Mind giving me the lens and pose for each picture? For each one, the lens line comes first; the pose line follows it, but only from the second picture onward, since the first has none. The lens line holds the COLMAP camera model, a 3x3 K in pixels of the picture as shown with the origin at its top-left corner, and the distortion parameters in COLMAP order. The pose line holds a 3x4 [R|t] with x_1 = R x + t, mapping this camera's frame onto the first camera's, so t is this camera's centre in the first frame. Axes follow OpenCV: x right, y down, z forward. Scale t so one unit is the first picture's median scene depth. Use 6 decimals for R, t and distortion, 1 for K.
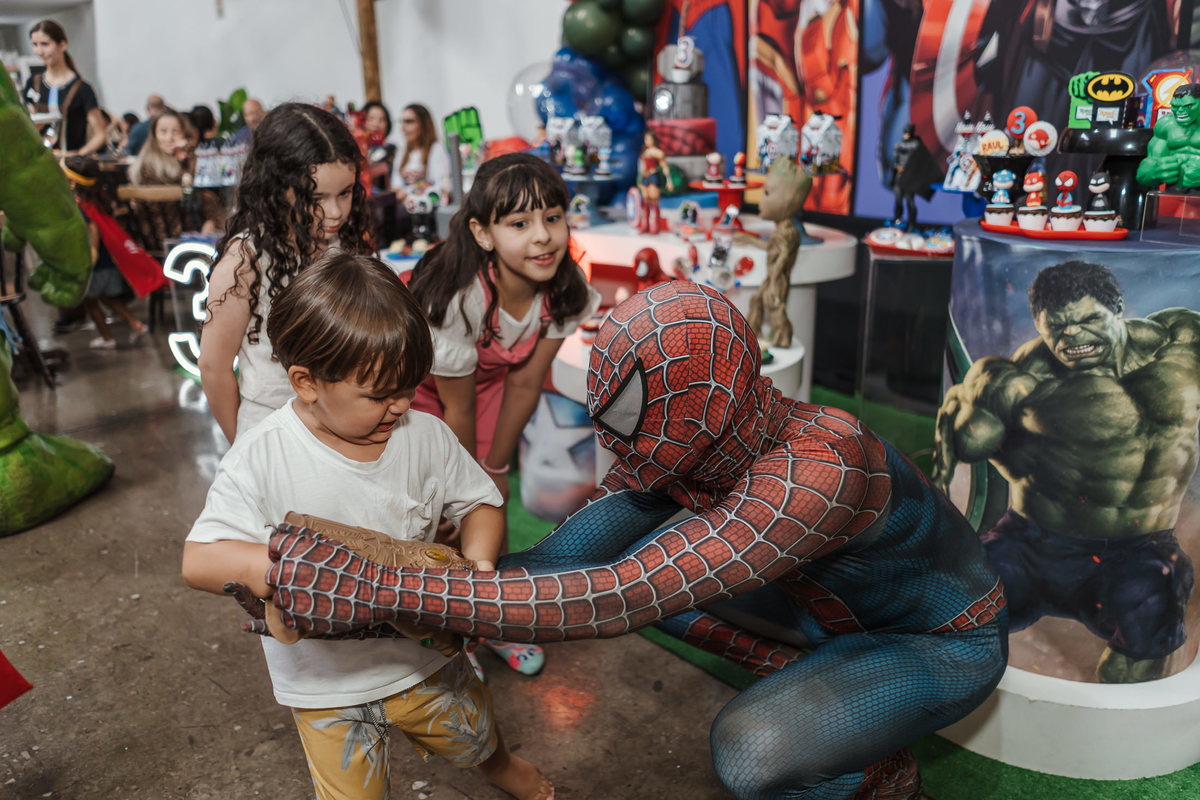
lens RADIAL K [[933.2, 0, 600.0], [0, 933.2, 400.0], [0, 0, 1]] dist [-0.009939, -0.005536]
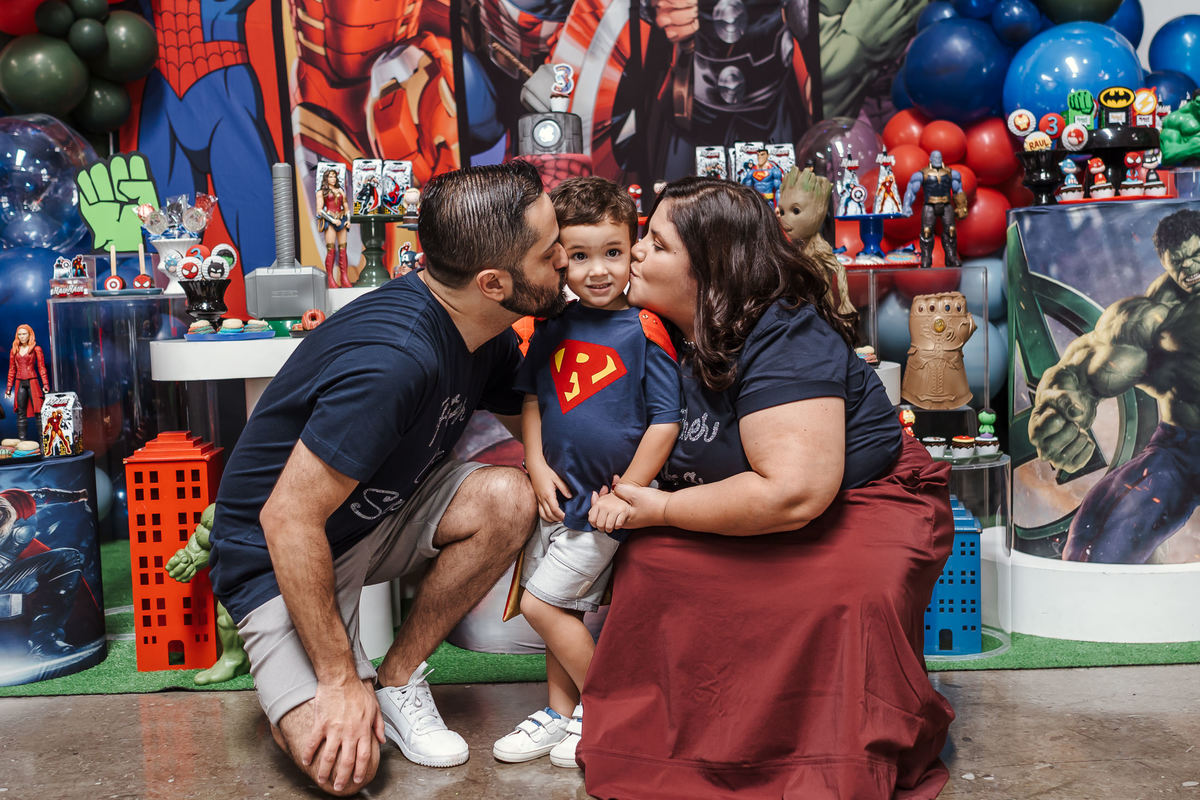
lens RADIAL K [[1537.7, 0, 599.8], [0, 1537.7, 395.9], [0, 0, 1]] dist [-0.021379, -0.012540]
pose [[0.683287, -0.057643, 0.727871, -1.528617], [0.243314, 0.957876, -0.152552, 0.216243], [-0.688417, 0.281338, 0.668529, 0.174810]]
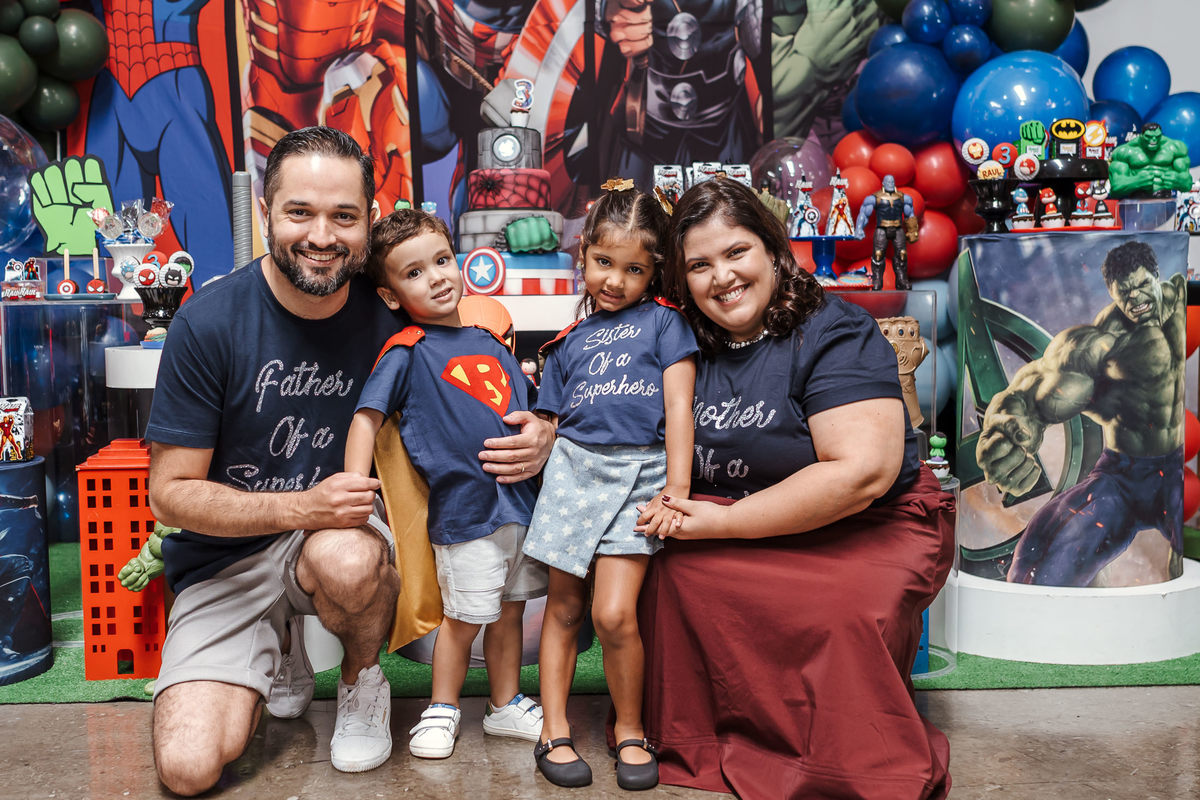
lens RADIAL K [[1537.7, 0, 599.8], [0, 1537.7, 395.9], [0, 0, 1]] dist [-0.021379, -0.012540]
pose [[0.650219, -0.042147, 0.758577, -1.562487], [0.230468, 0.962354, -0.144078, 0.193394], [-0.723947, 0.268510, 0.635455, 0.187288]]
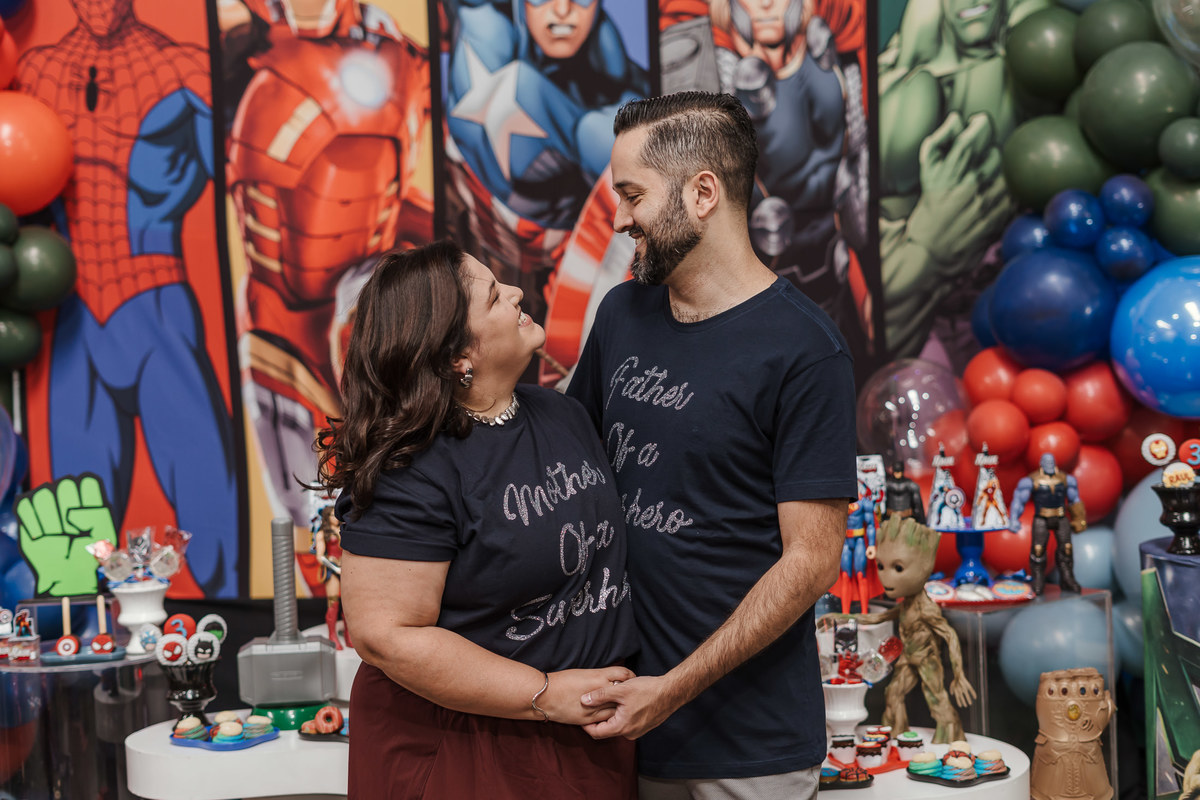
lens RADIAL K [[1938.3, 0, 600.0], [0, 1938.3, 400.0], [0, 0, 1]] dist [-0.026973, 0.101387]
pose [[0.655851, -0.036243, 0.754019, -1.695819], [0.260101, 0.948533, -0.180645, -0.148871], [-0.708665, 0.314597, 0.631524, 0.101061]]
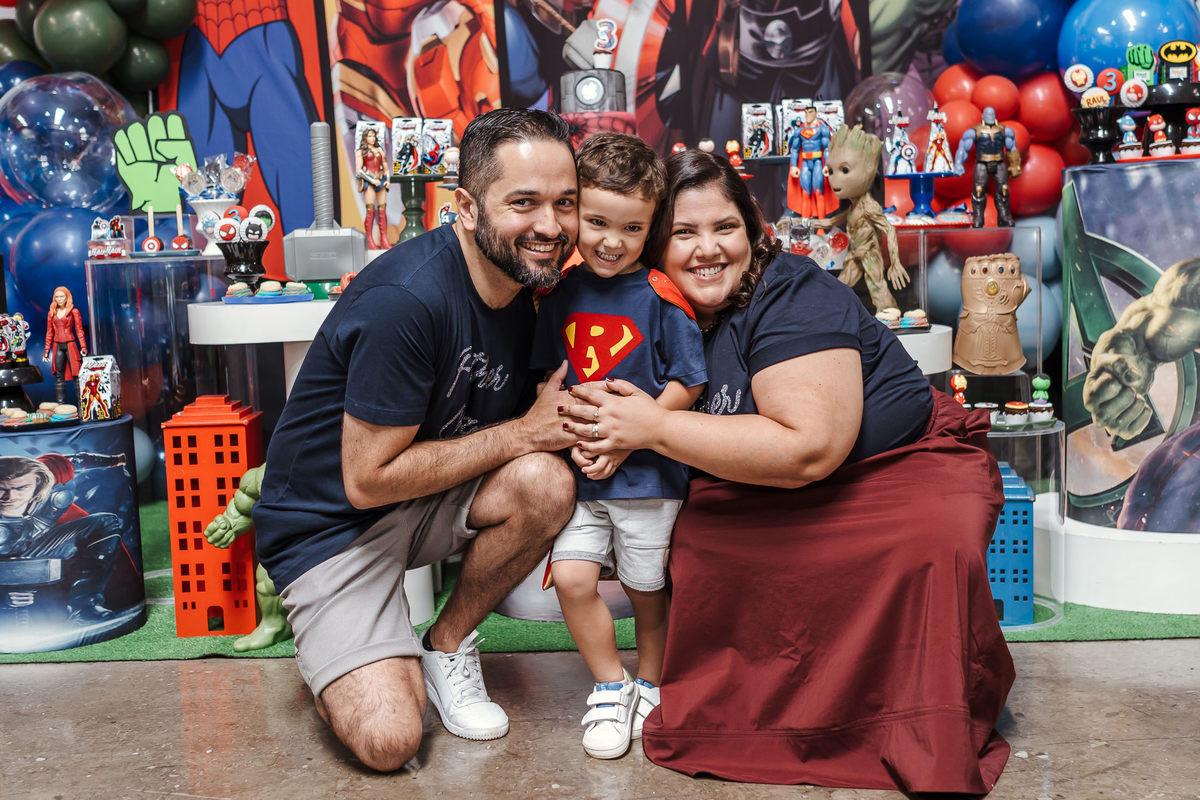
lens RADIAL K [[1538.6, 0, 601.3], [0, 1538.6, 390.9], [0, 0, 1]] dist [-0.020571, -0.009120]
pose [[0.702726, -0.075120, 0.707484, -1.501156], [0.238129, 0.961890, -0.134396, 0.199727], [-0.670426, 0.262916, 0.693833, 0.197252]]
